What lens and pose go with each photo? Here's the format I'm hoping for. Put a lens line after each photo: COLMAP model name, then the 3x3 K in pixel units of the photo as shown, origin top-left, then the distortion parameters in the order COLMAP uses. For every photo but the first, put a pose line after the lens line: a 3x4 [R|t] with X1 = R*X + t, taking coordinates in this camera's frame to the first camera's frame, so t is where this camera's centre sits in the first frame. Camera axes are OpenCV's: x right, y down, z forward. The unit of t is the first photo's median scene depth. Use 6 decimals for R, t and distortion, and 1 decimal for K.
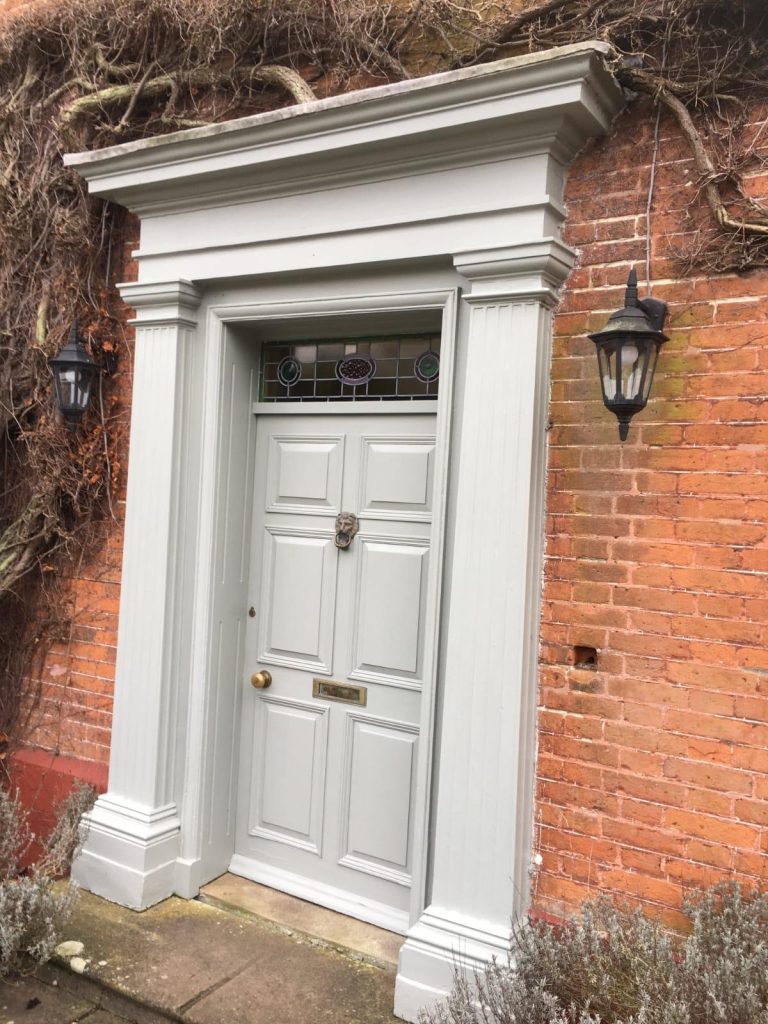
lens RADIAL K [[853.6, 0, 384.5], [0, 853.6, 512.7], [0, 0, 1]] dist [0.001442, -0.004478]
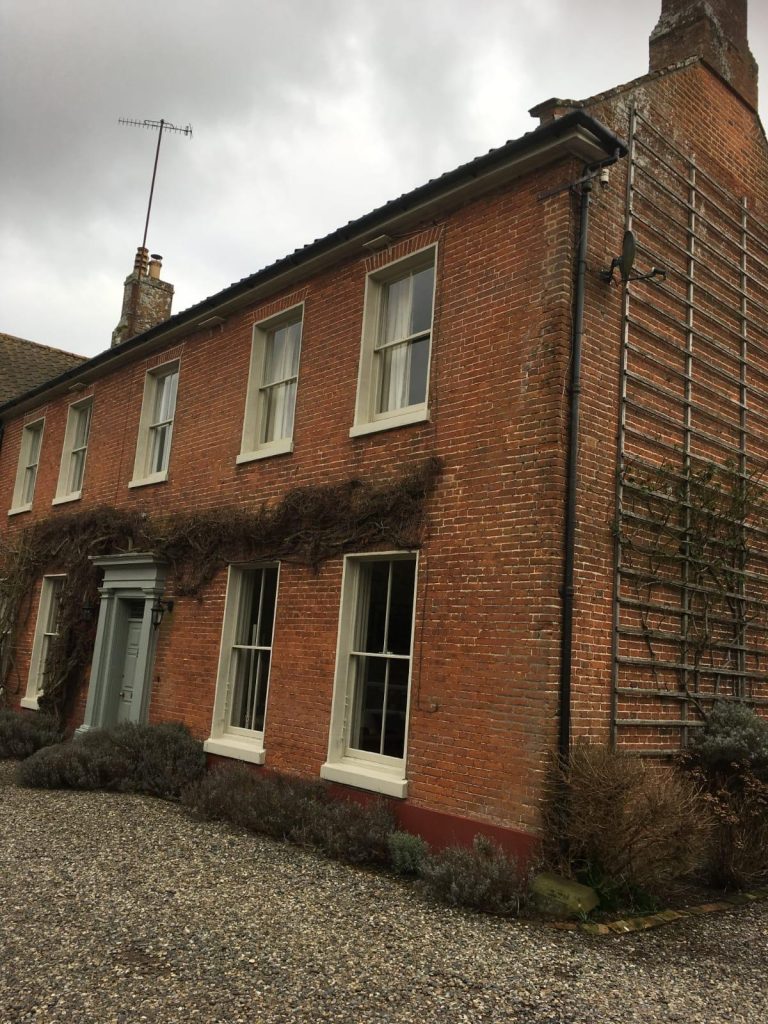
lens RADIAL K [[853.6, 0, 384.0], [0, 853.6, 510.1], [0, 0, 1]] dist [0.001442, -0.004478]
pose [[0.954153, -0.032937, -0.297502, 2.112464], [-0.030923, 0.977762, -0.207427, 0.150774], [0.297718, 0.207117, 0.931915, -2.321661]]
